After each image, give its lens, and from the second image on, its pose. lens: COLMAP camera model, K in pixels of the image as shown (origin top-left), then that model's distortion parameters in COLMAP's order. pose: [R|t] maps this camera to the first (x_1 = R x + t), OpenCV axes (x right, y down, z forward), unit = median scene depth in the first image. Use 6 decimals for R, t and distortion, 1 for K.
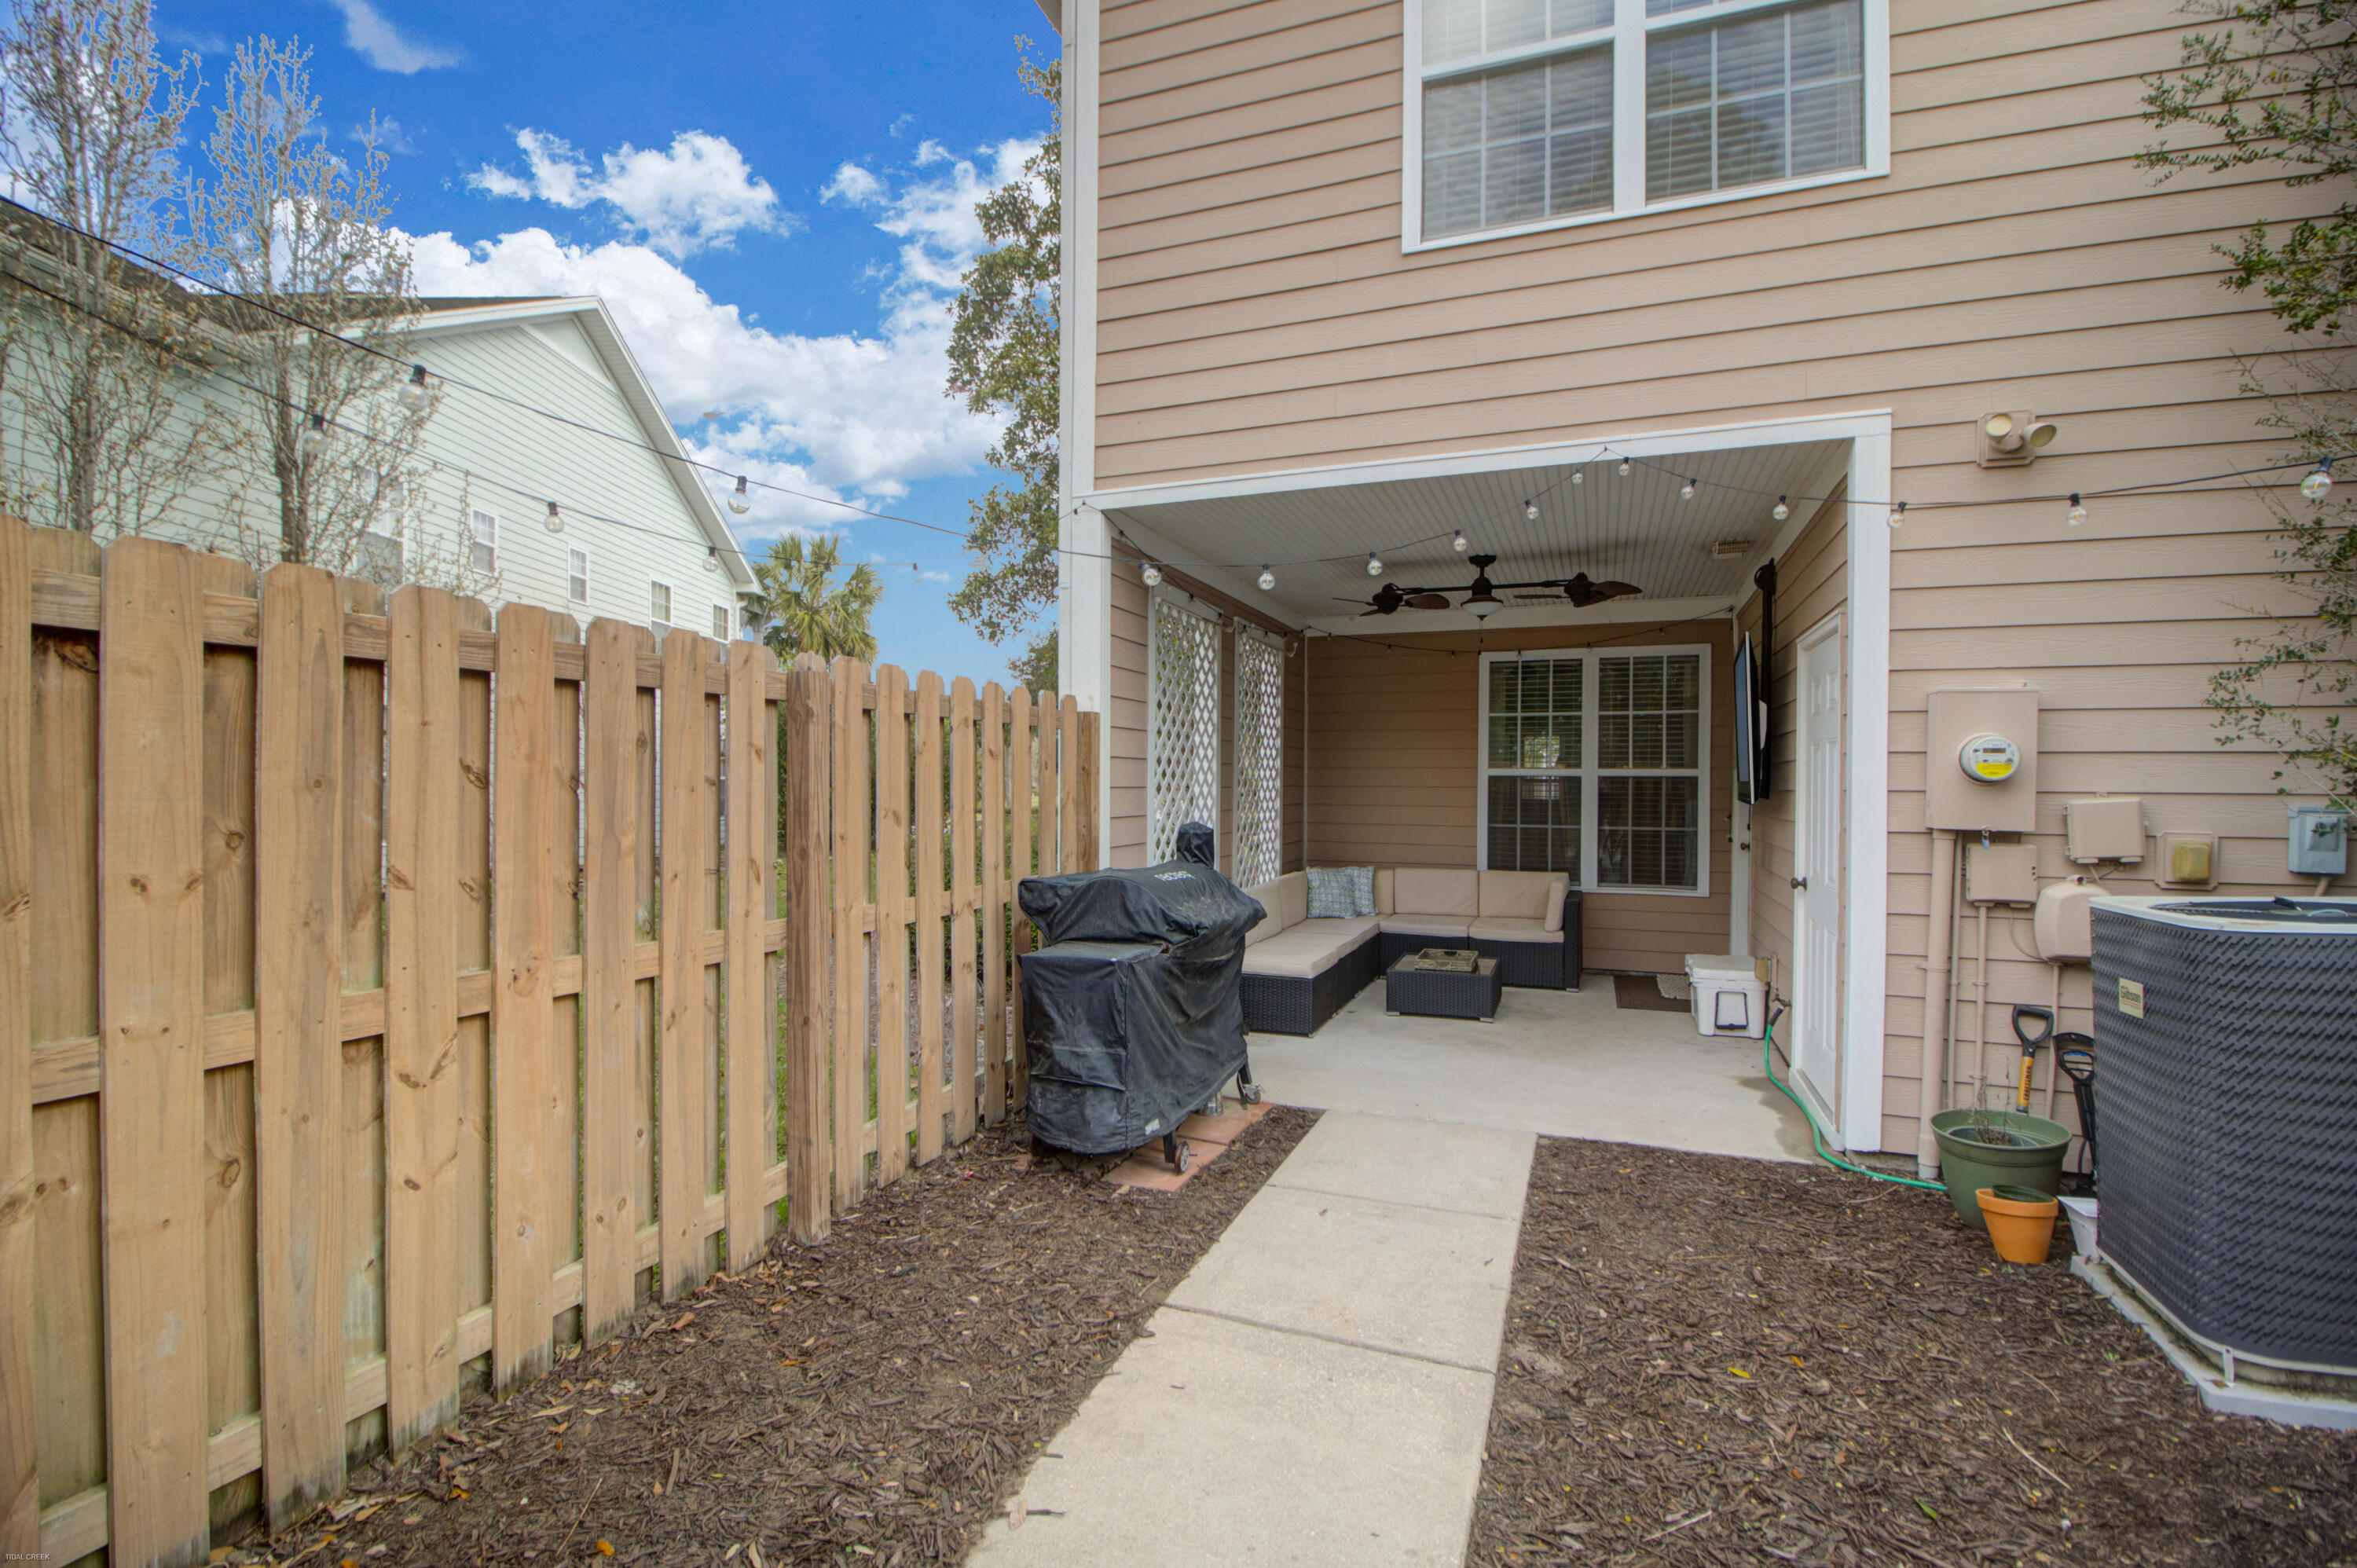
lens RADIAL K [[1080.8, 0, 1178.5], [0, 1080.8, 784.0], [0, 0, 1]] dist [-0.003130, -0.010943]
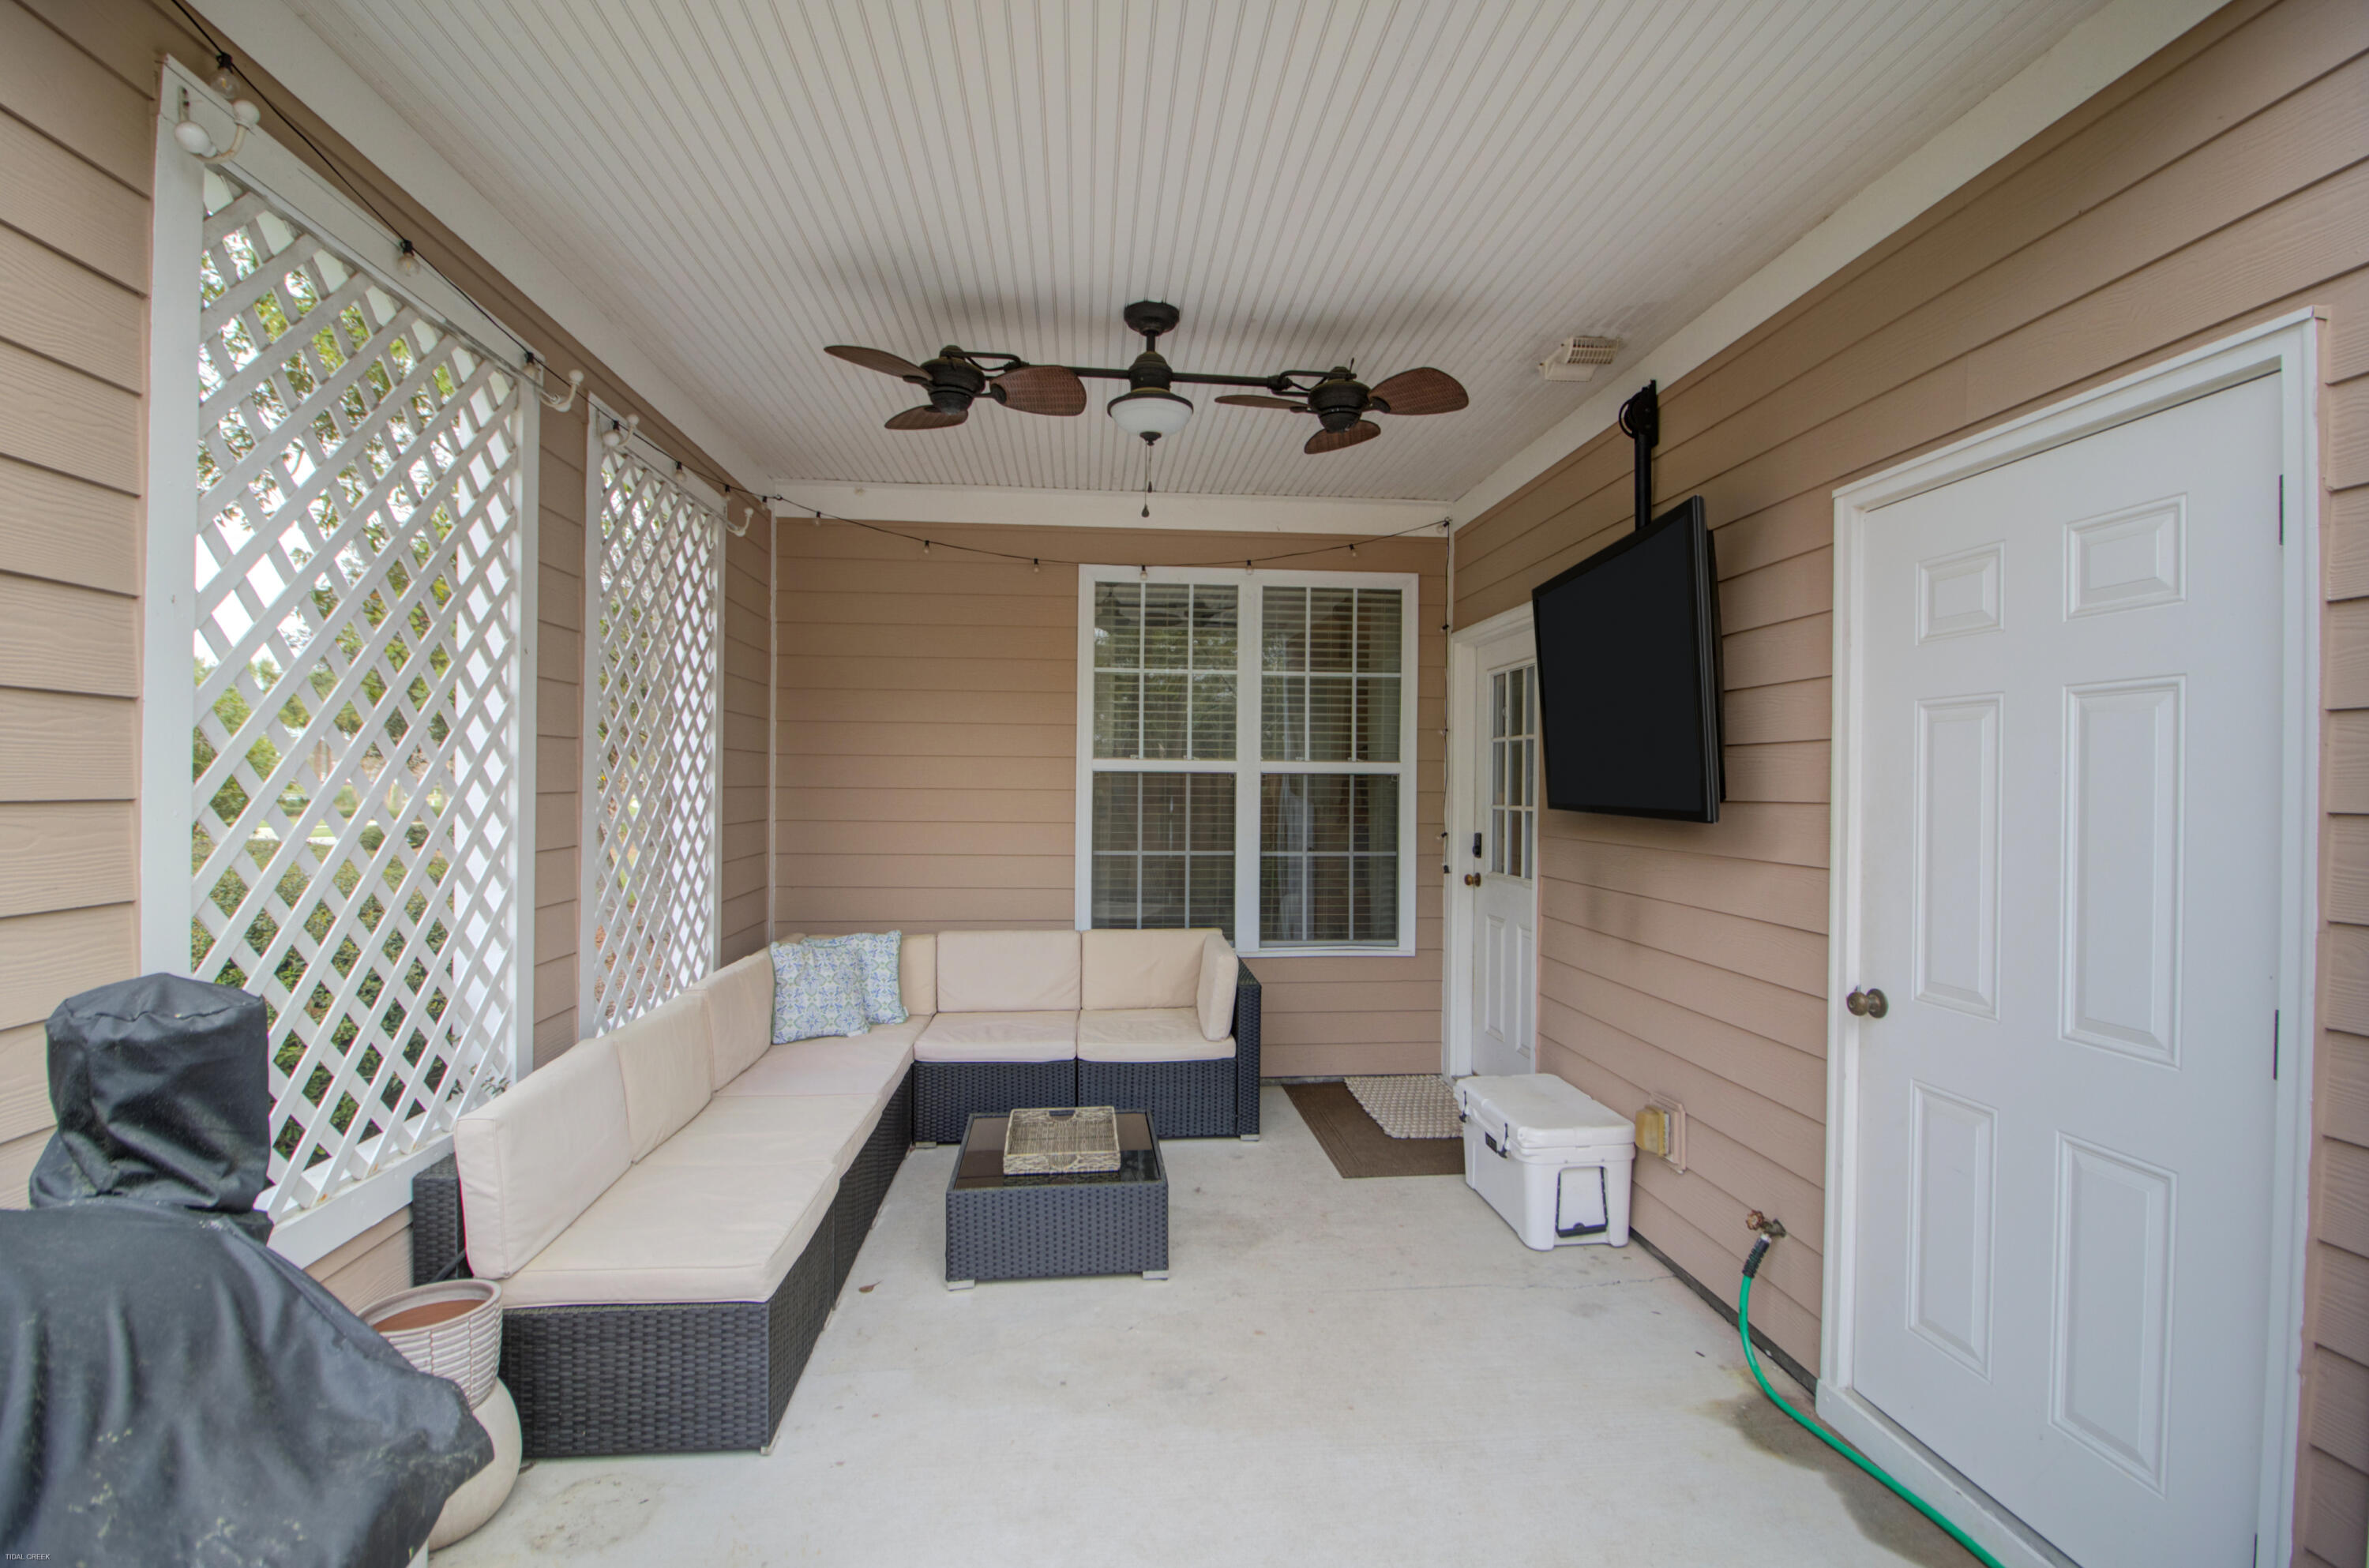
lens RADIAL K [[1086.3, 0, 1184.5], [0, 1086.3, 784.0], [0, 0, 1]] dist [-0.003130, -0.010943]
pose [[0.895769, 0.000853, 0.444520, 0.067187], [-0.002809, 0.999989, 0.003743, -0.002876], [-0.444512, -0.004602, 0.895761, 0.462957]]
